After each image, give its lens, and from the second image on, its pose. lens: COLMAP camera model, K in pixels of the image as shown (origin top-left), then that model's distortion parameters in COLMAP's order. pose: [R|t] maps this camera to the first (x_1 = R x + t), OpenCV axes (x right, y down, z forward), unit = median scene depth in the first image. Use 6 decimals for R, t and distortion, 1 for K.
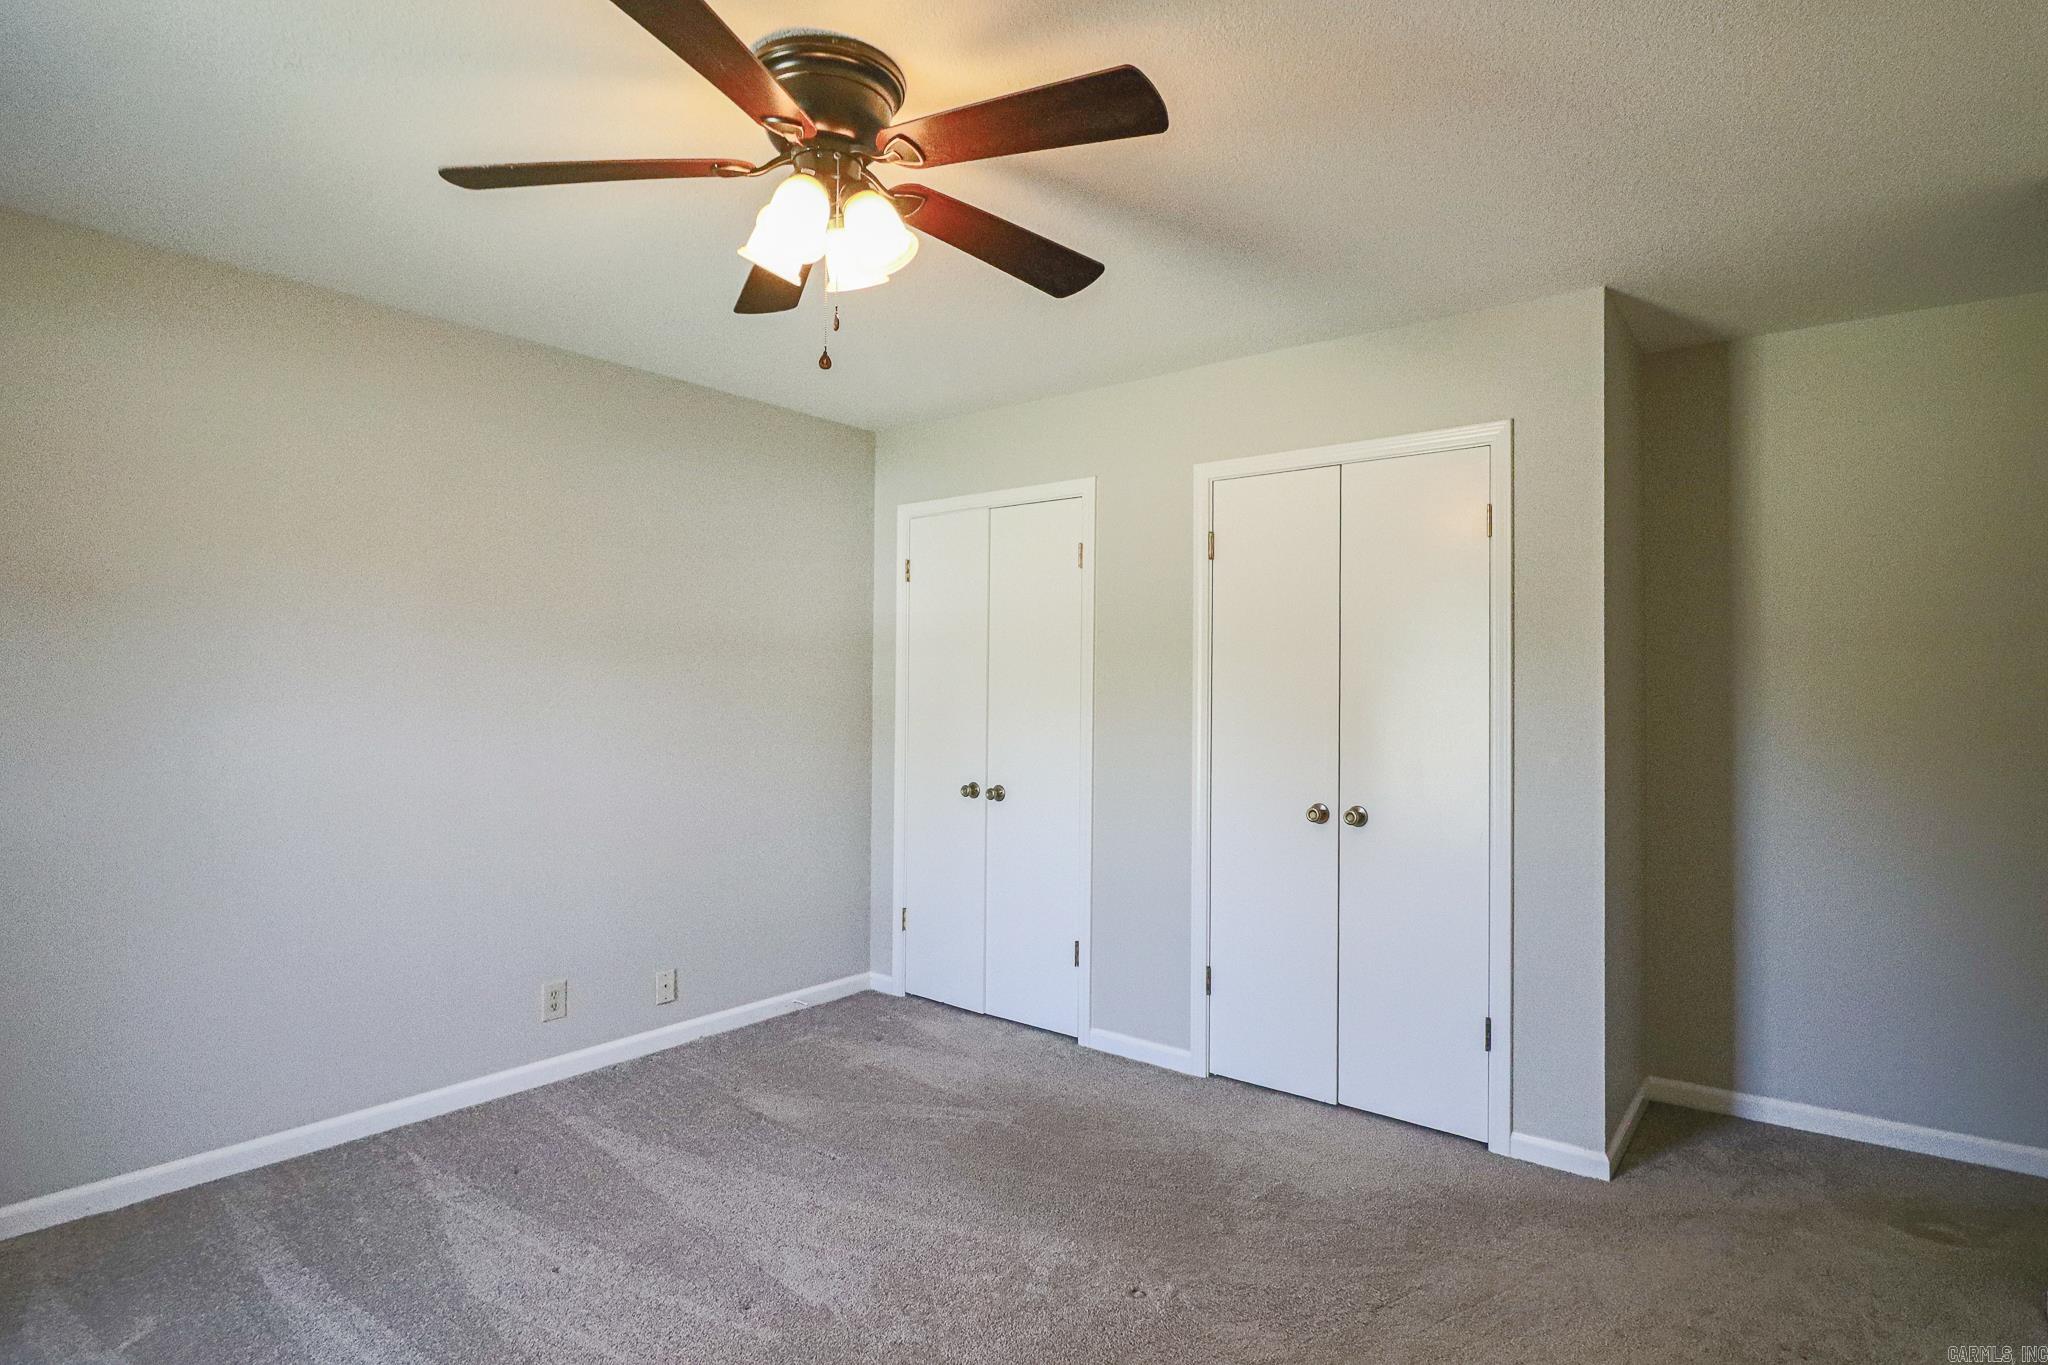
lens RADIAL K [[1069.3, 0, 1031.9], [0, 1069.3, 674.4], [0, 0, 1]] dist [-0.001901, -0.000569]
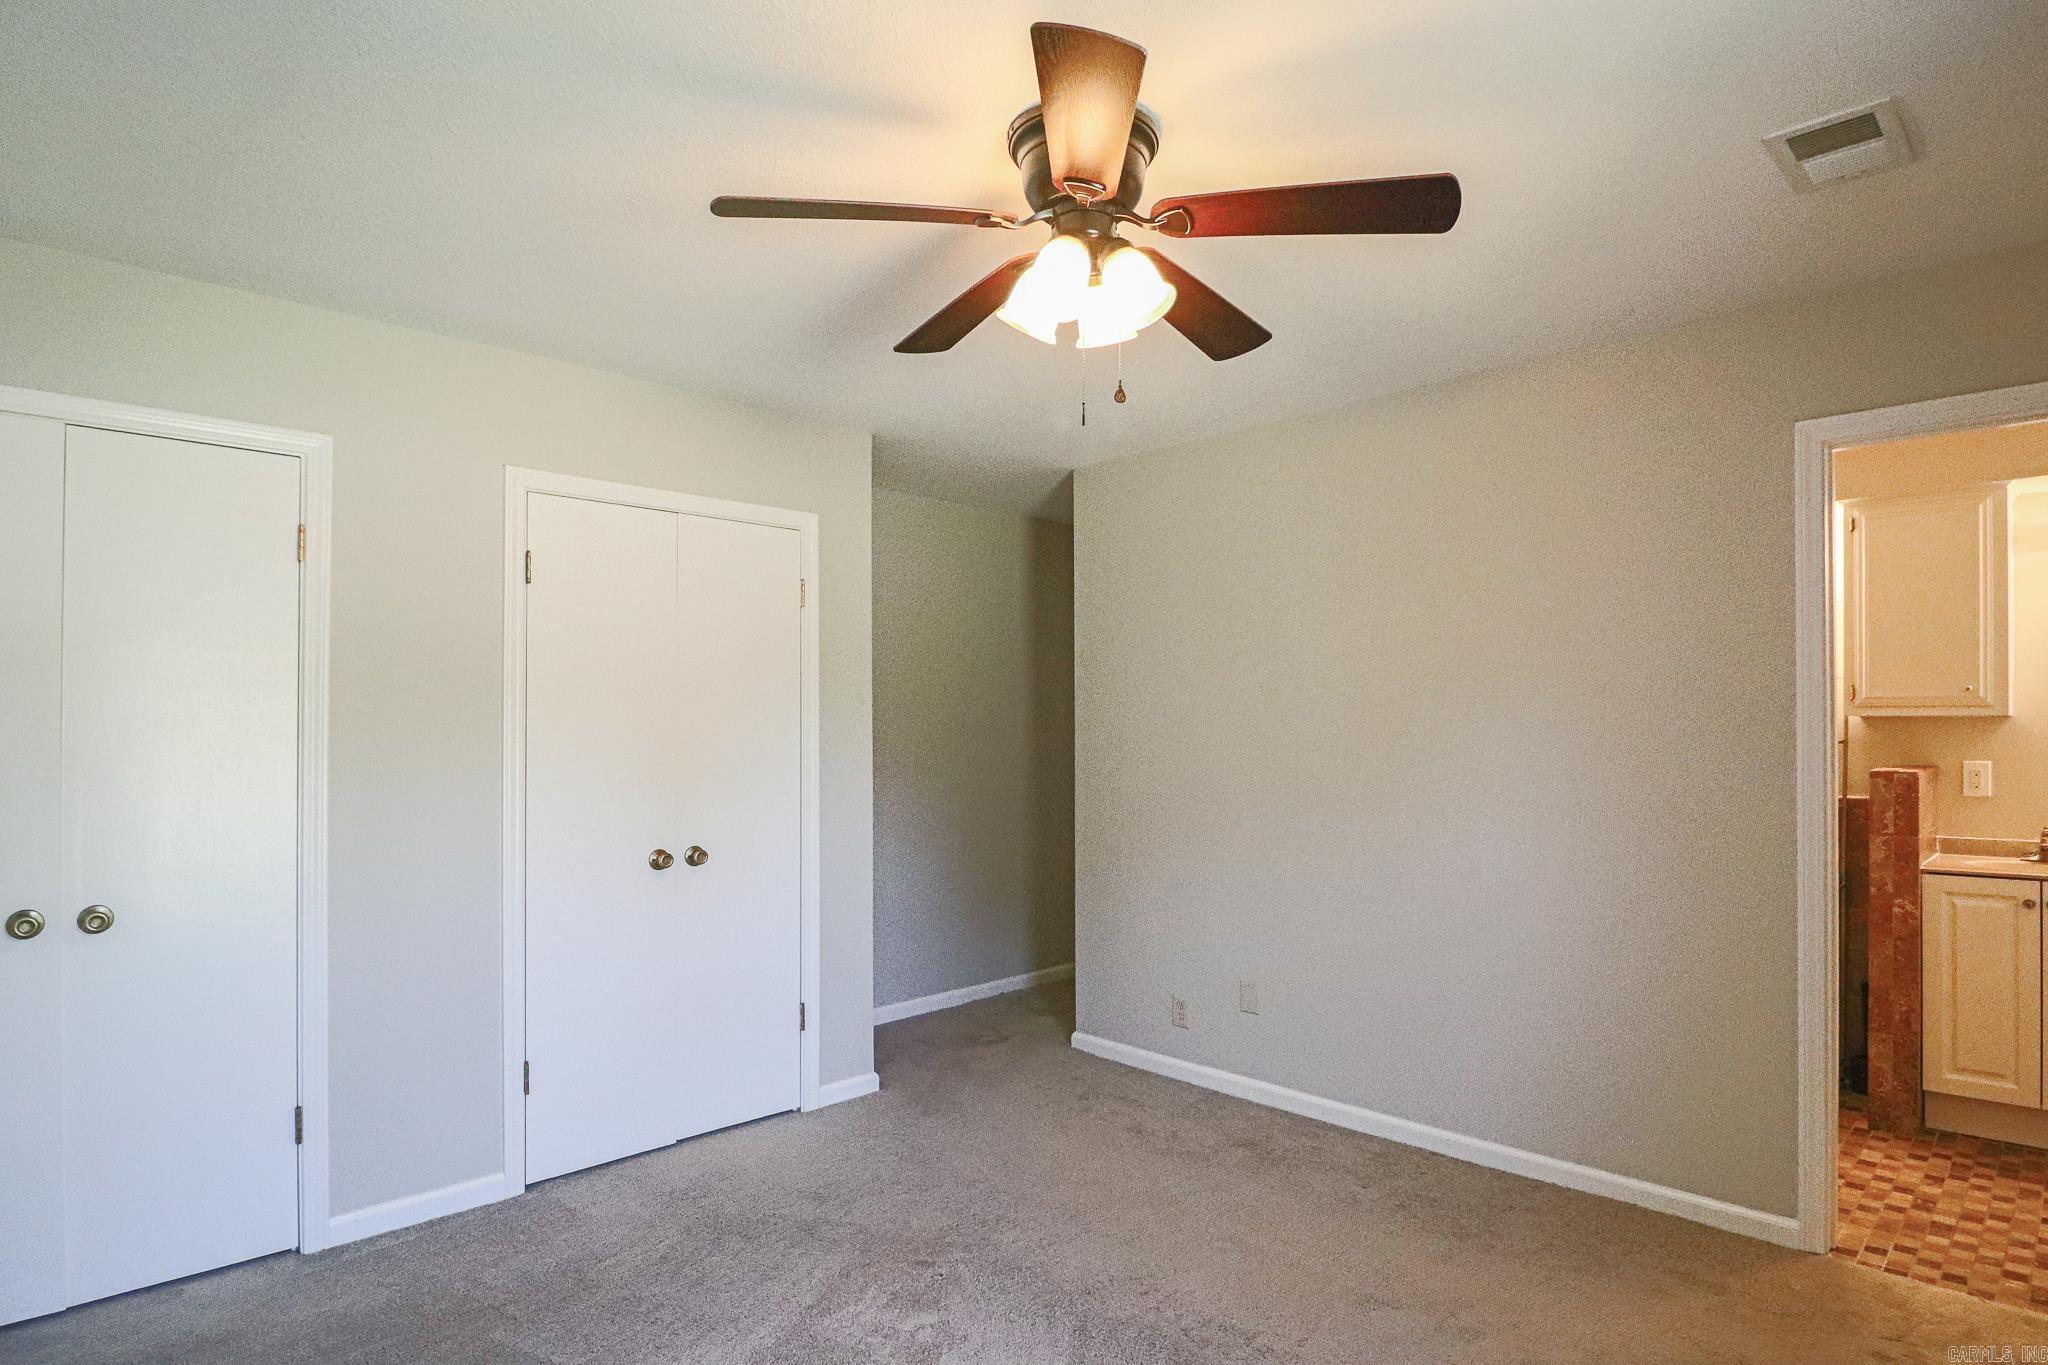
lens RADIAL K [[1040.4, 0, 1021.9], [0, 1040.4, 728.9], [0, 0, 1]] dist [-0.000602, -0.000546]
pose [[0.164099, 0.000687, 0.986444, -0.587224], [-0.002657, 0.999996, -0.000255, 0.007855], [-0.986440, -0.002580, 0.164100, 0.473700]]
